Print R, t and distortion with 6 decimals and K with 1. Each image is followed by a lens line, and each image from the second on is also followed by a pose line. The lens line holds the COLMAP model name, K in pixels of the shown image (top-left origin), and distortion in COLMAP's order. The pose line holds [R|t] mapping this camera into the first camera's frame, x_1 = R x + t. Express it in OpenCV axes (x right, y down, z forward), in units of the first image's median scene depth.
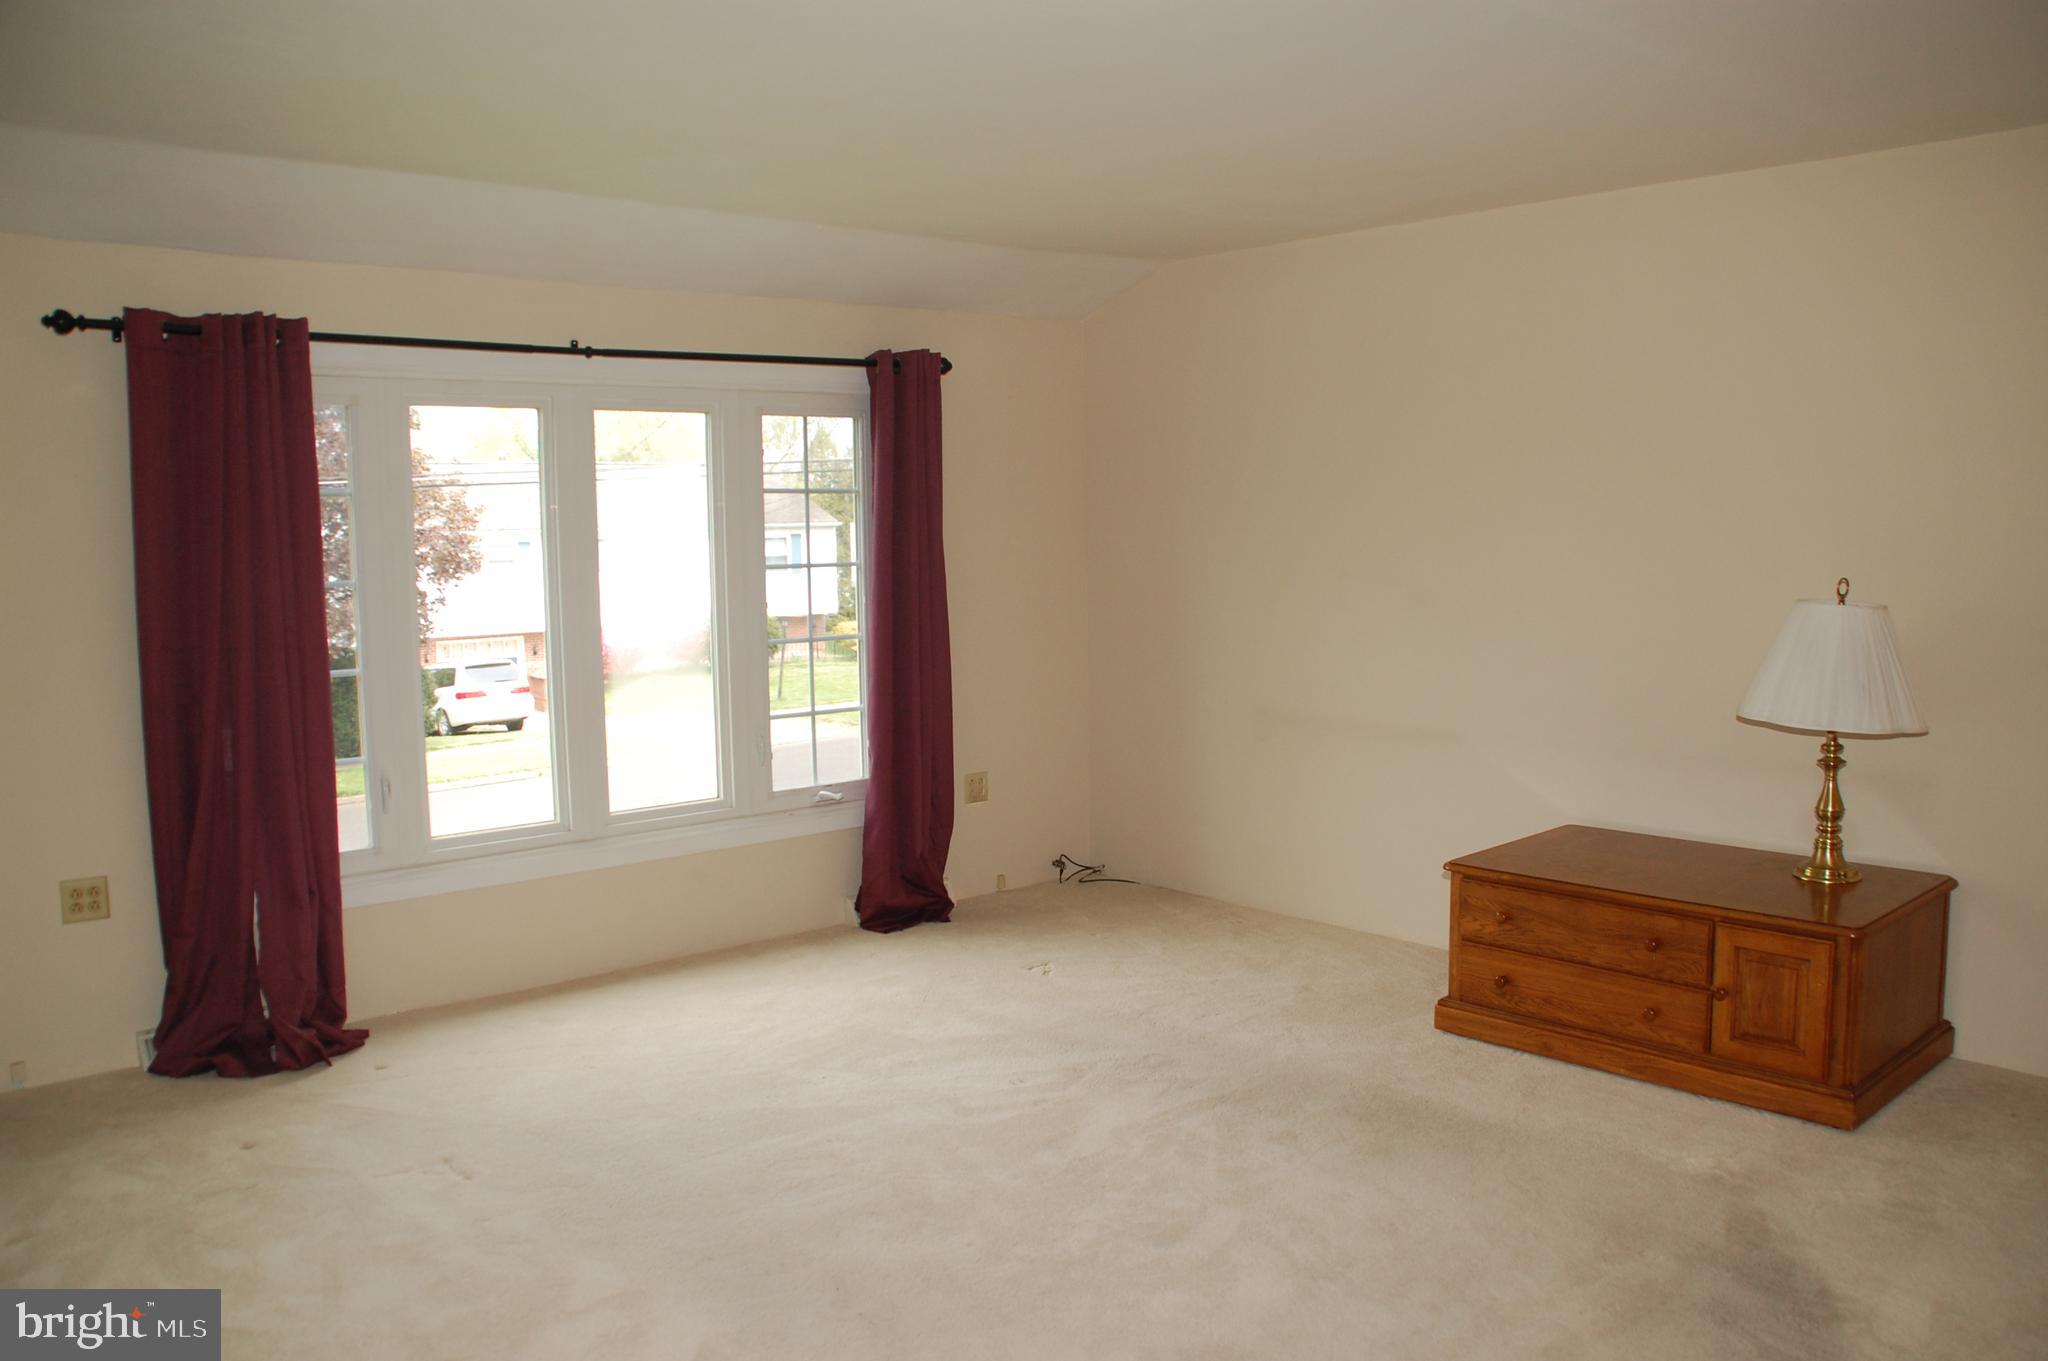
lens RADIAL K [[1701.5, 0, 1081.5], [0, 1701.5, 674.4], [0, 0, 1]] dist [-0.104389, 0.076821]
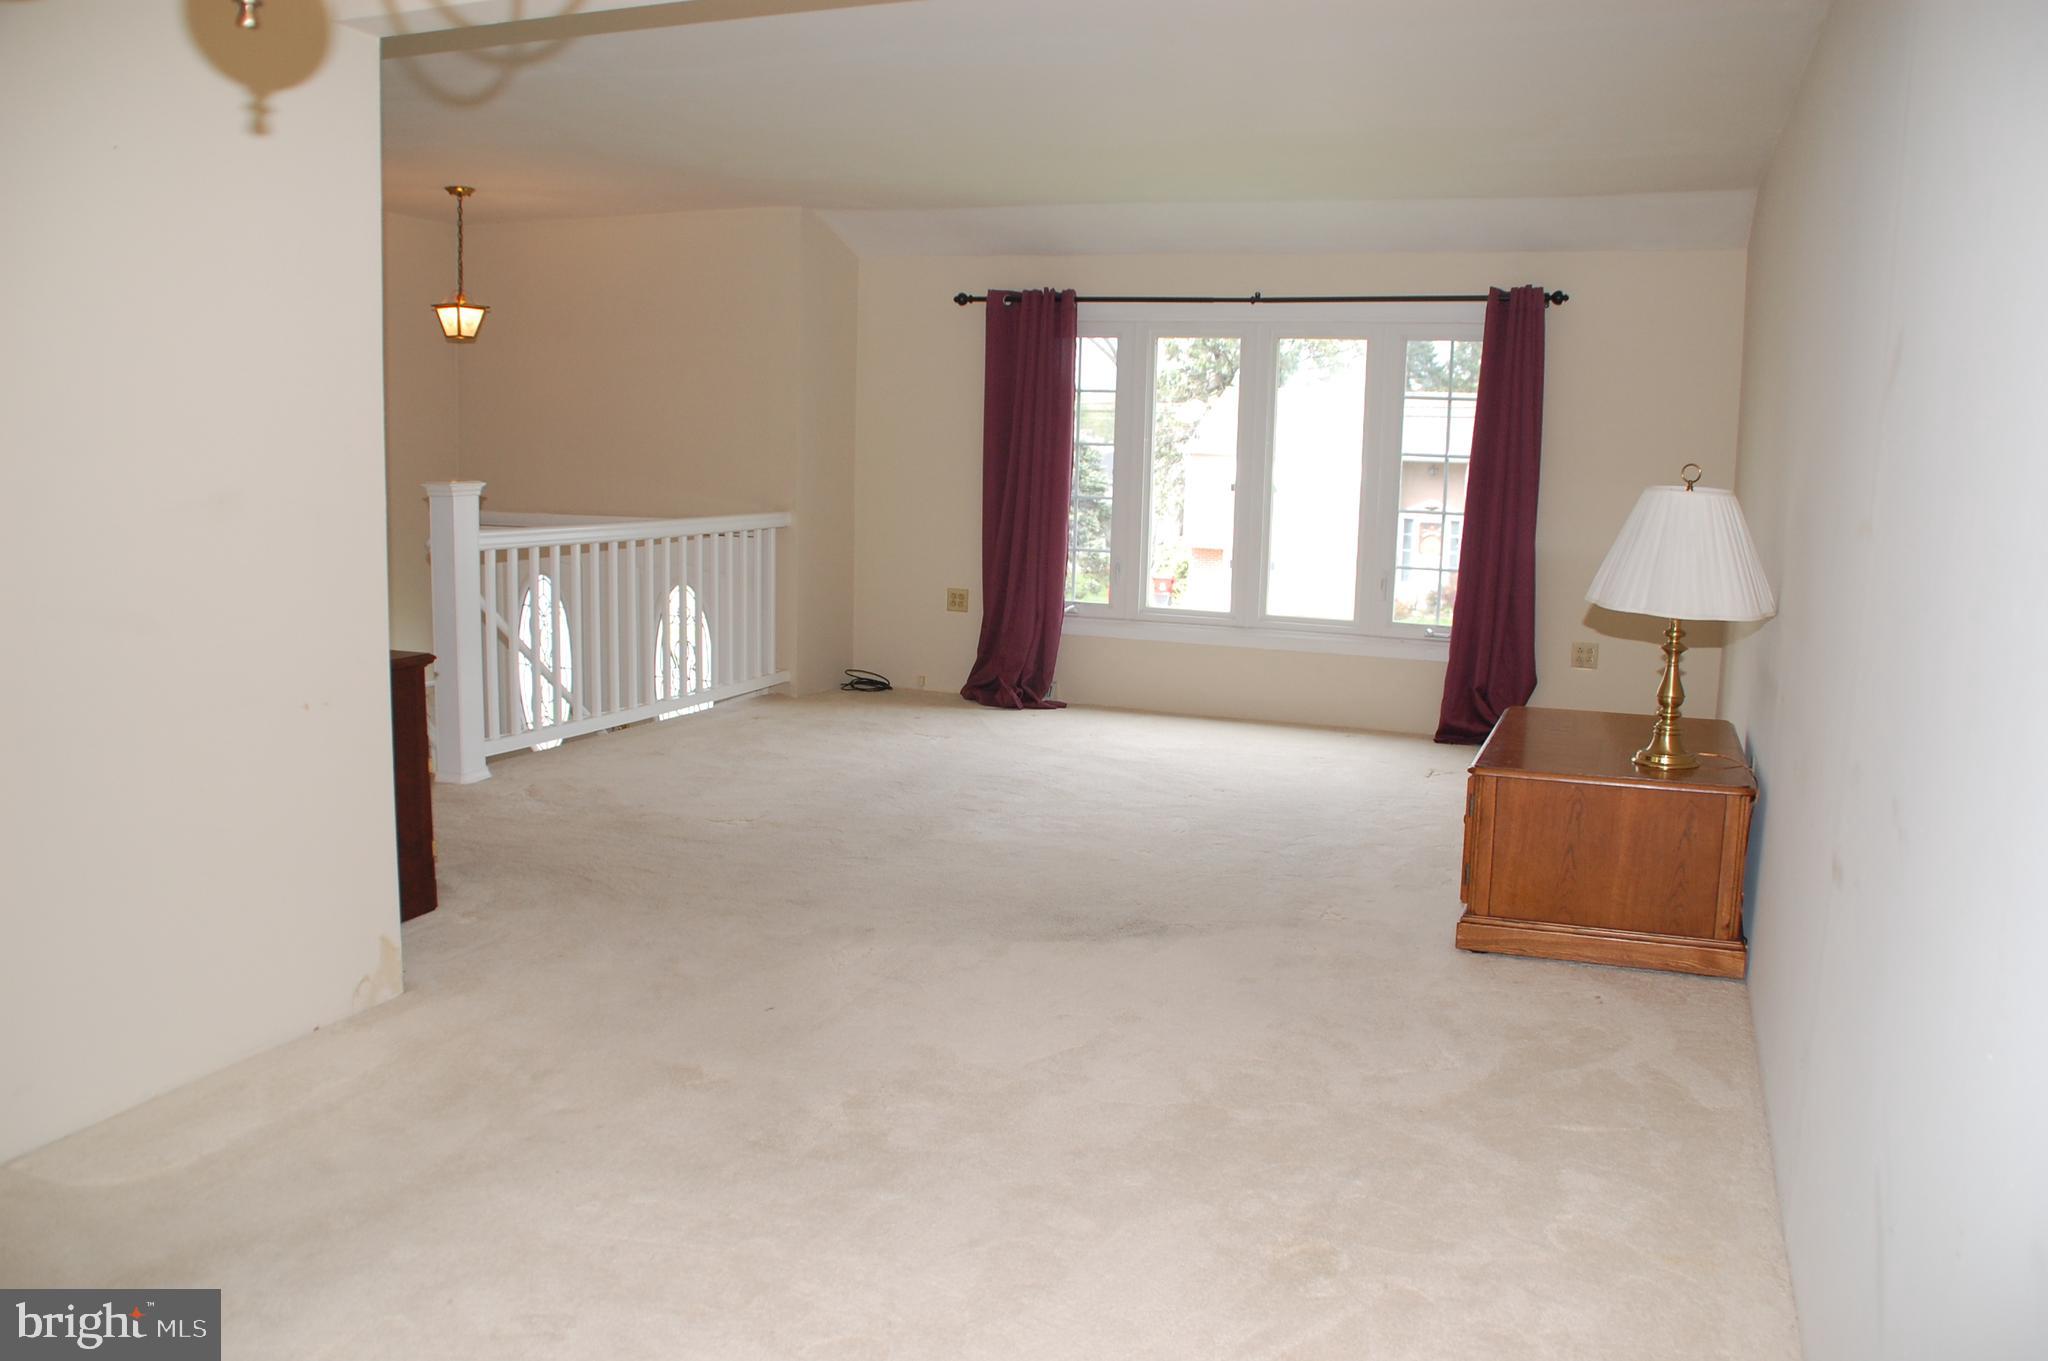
lens RADIAL K [[1701.5, 0, 1024.3], [0, 1701.5, 668.9], [0, 0, 1]] dist [-0.104389, 0.076821]
pose [[0.430234, 0.139146, -0.891929, 1.029583], [-0.120049, 0.988092, 0.096241, 0.013505], [0.894699, 0.065669, 0.441815, 0.172830]]
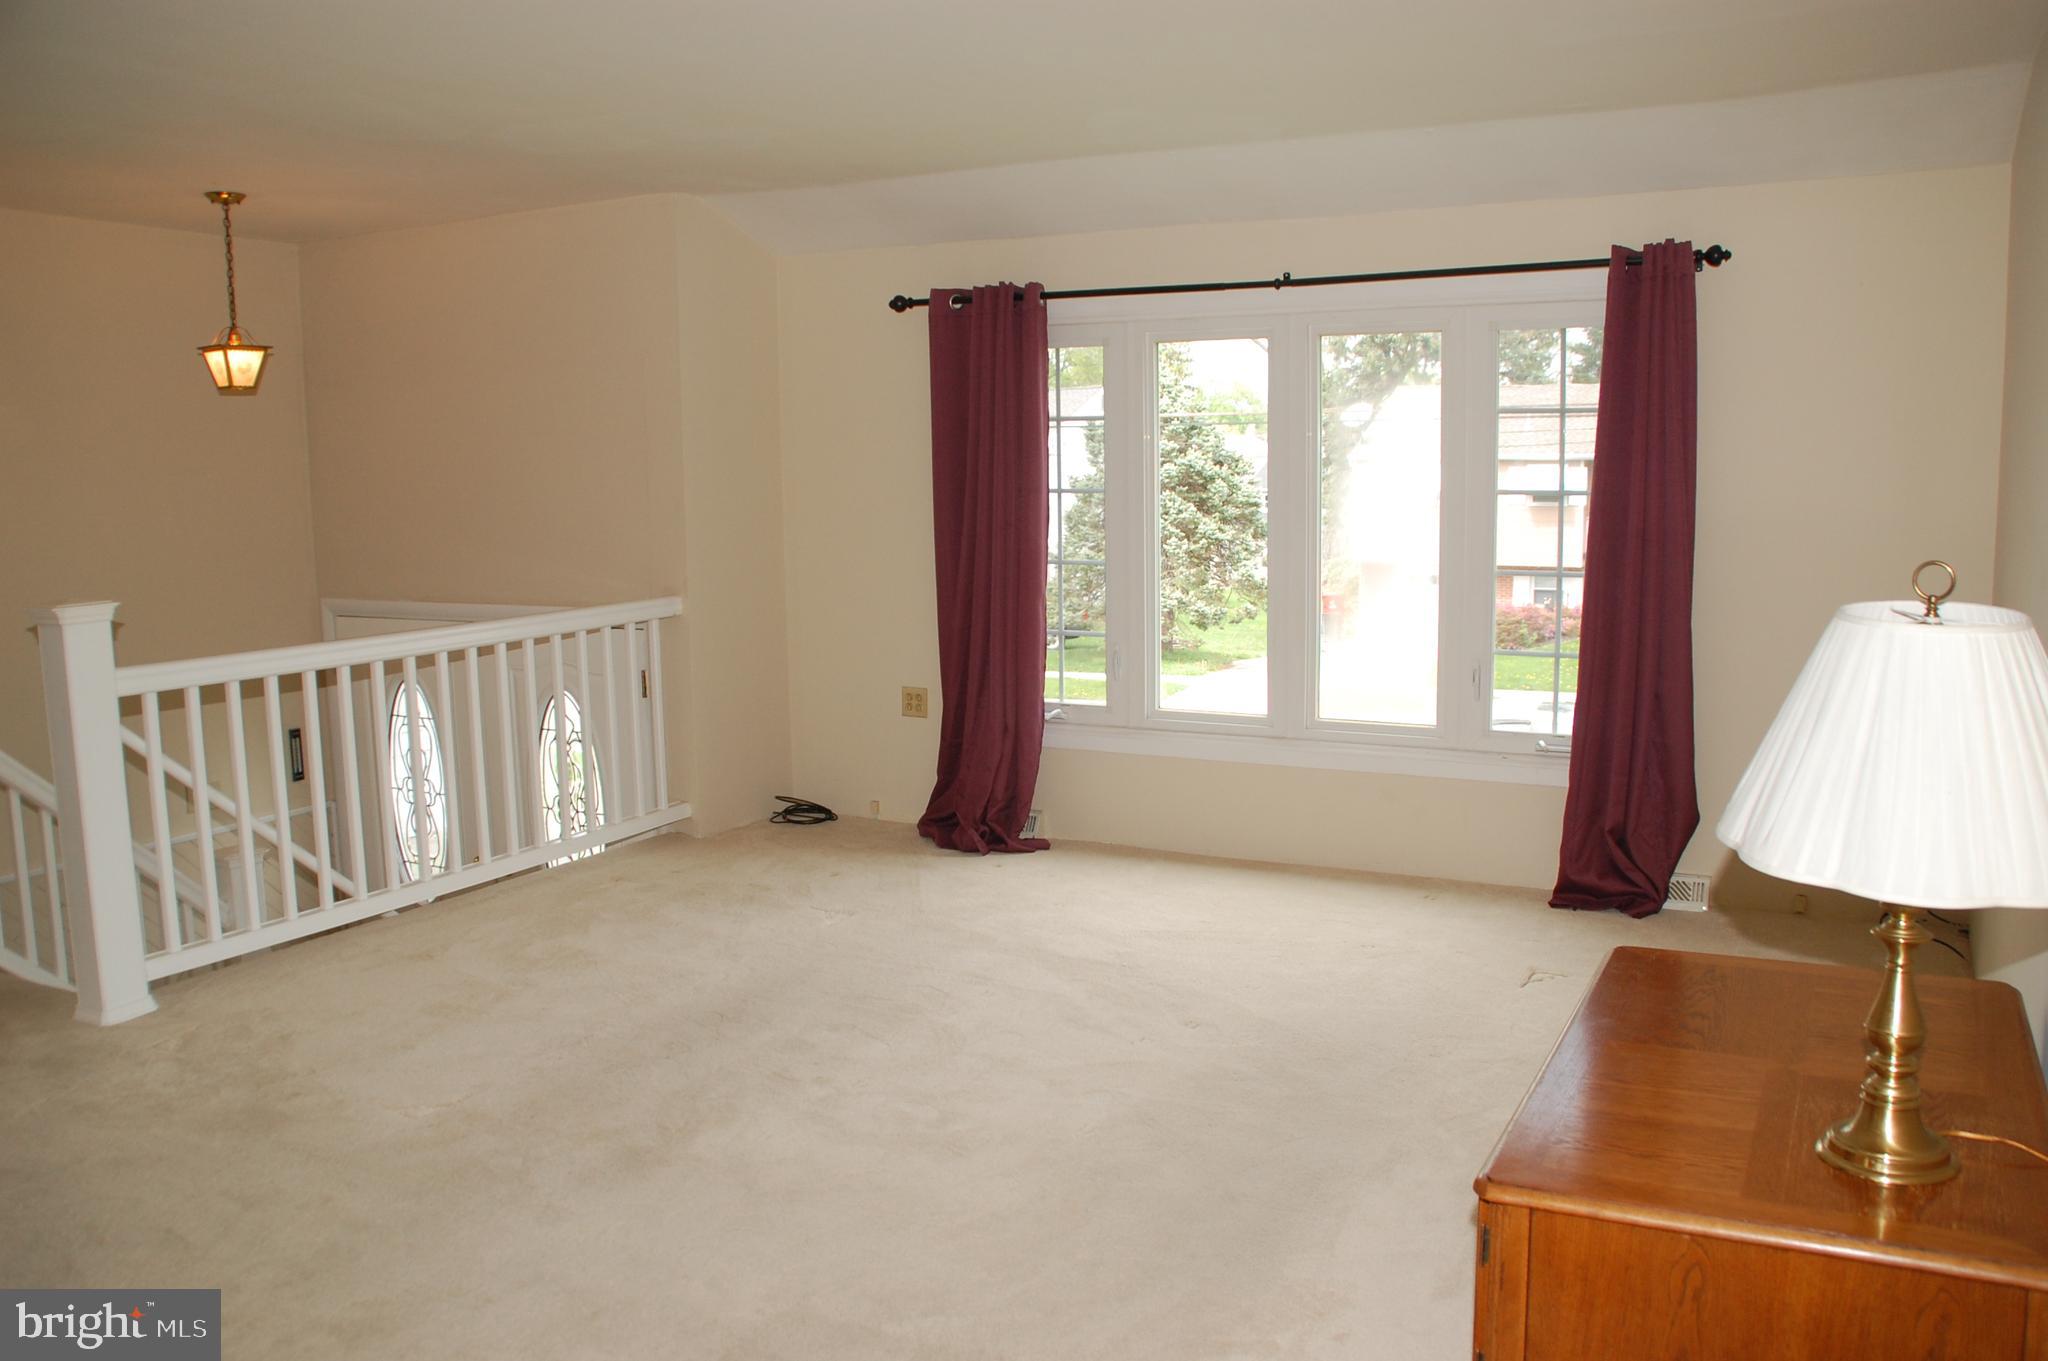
lens RADIAL K [[1701.5, 0, 1028.1], [0, 1701.5, 687.0], [0, 0, 1]] dist [-0.104389, 0.076821]
pose [[0.325501, 0.134936, -0.935864, 0.707018], [-0.082398, 0.990047, 0.114090, -0.047613], [0.941945, 0.039977, 0.333380, 0.509617]]
